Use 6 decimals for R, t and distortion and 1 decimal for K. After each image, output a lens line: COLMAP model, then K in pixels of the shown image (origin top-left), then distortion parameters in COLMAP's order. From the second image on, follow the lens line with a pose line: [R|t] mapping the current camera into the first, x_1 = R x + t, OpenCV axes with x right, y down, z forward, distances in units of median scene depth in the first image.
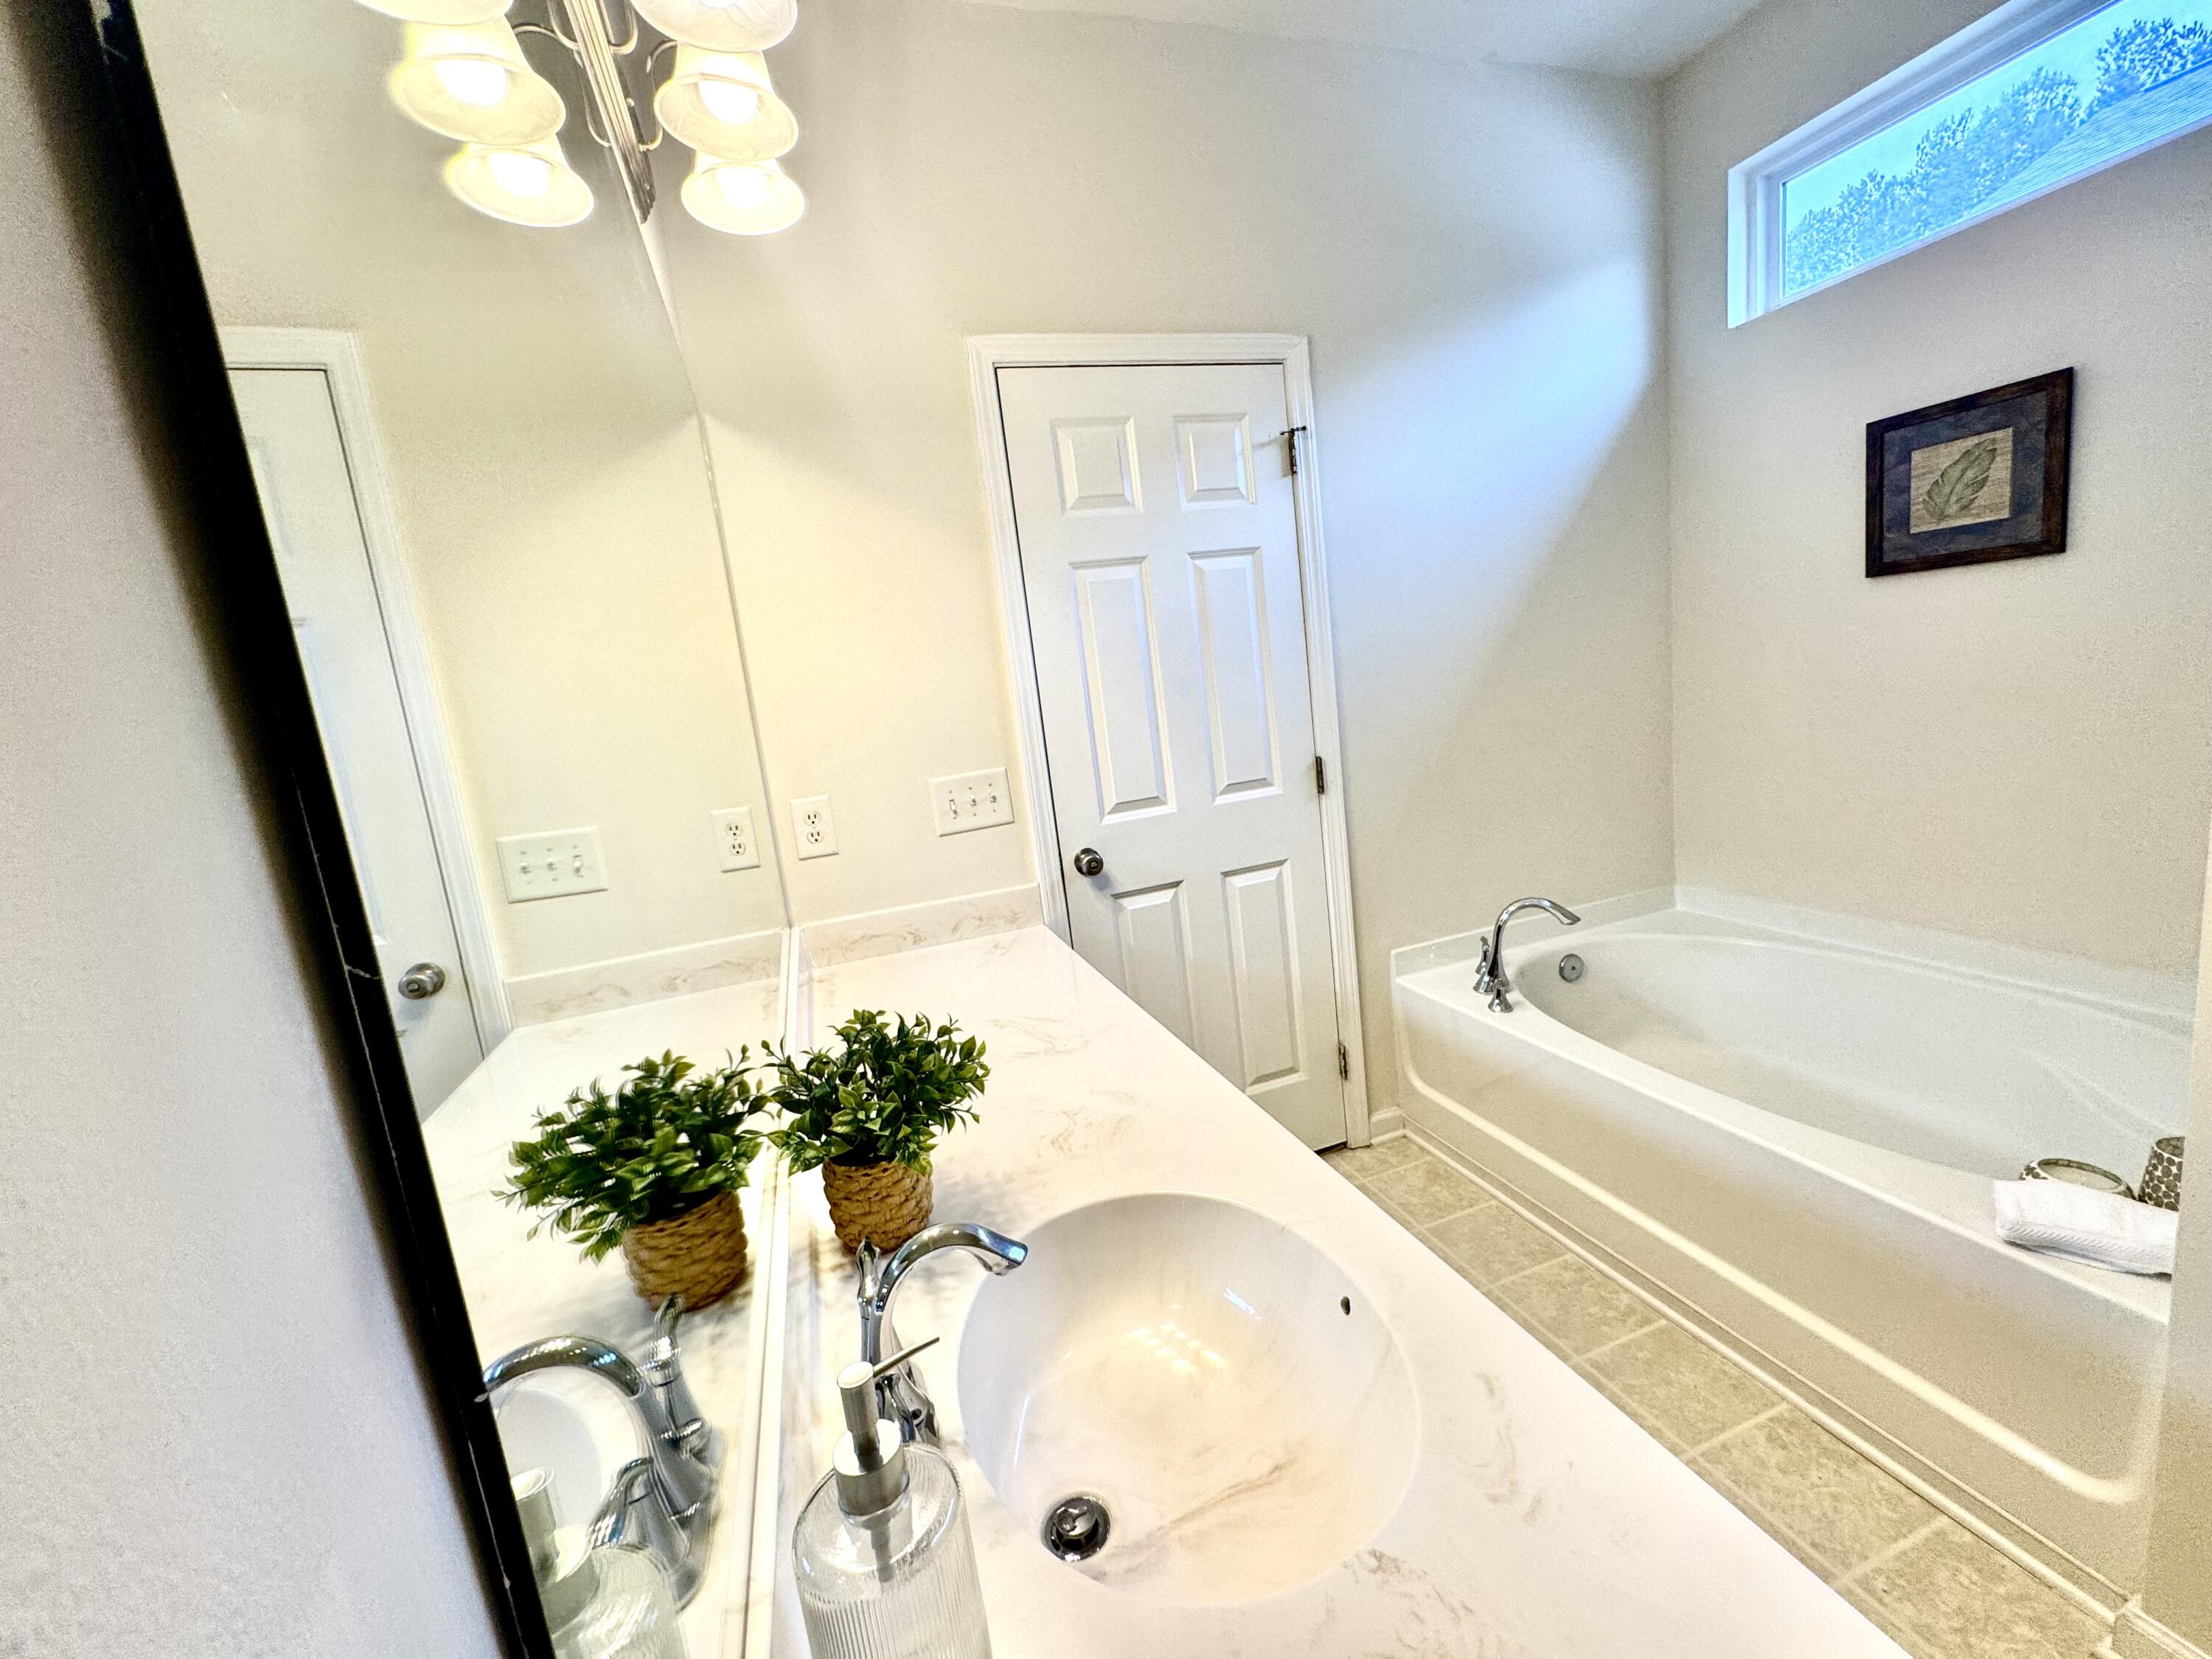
lens RADIAL K [[879.8, 0, 1102.9], [0, 879.8, 828.5], [0, 0, 1]] dist [-0.003499, 0.001074]
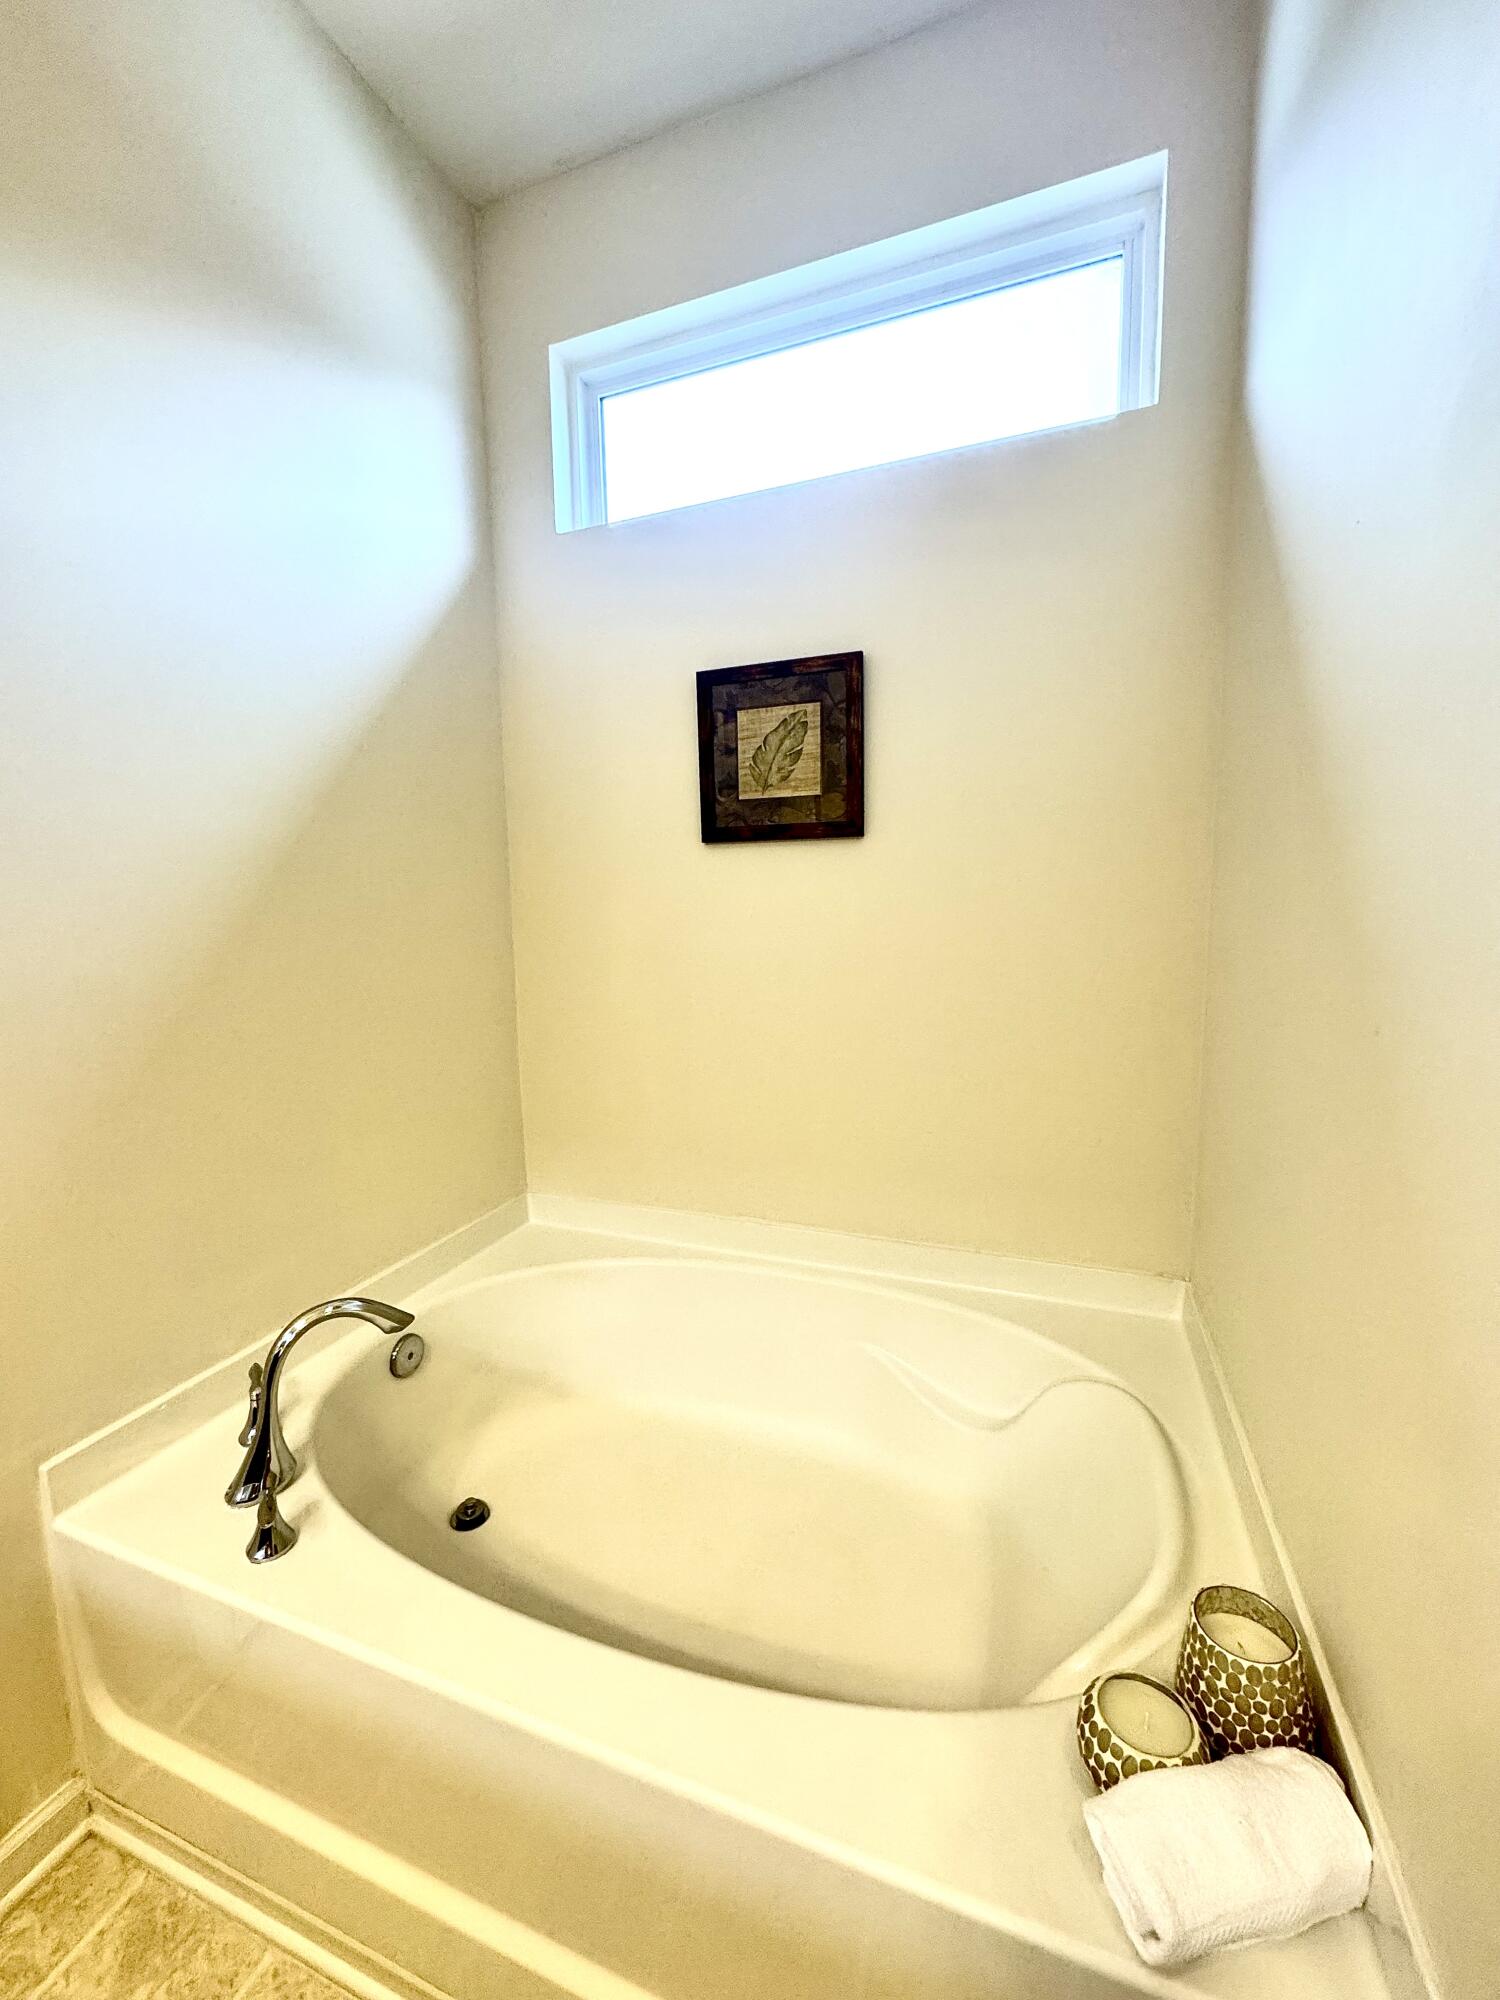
lens RADIAL K [[795.5, 0, 750.8], [0, 795.5, 1002.0], [0, 0, 1]] dist [-0.003499, 0.001074]
pose [[0.632954, 0.009792, 0.774128, 0.282796], [0.069173, 0.995205, -0.069147, -0.066040], [-0.771093, 0.097315, 0.629242, 0.484697]]
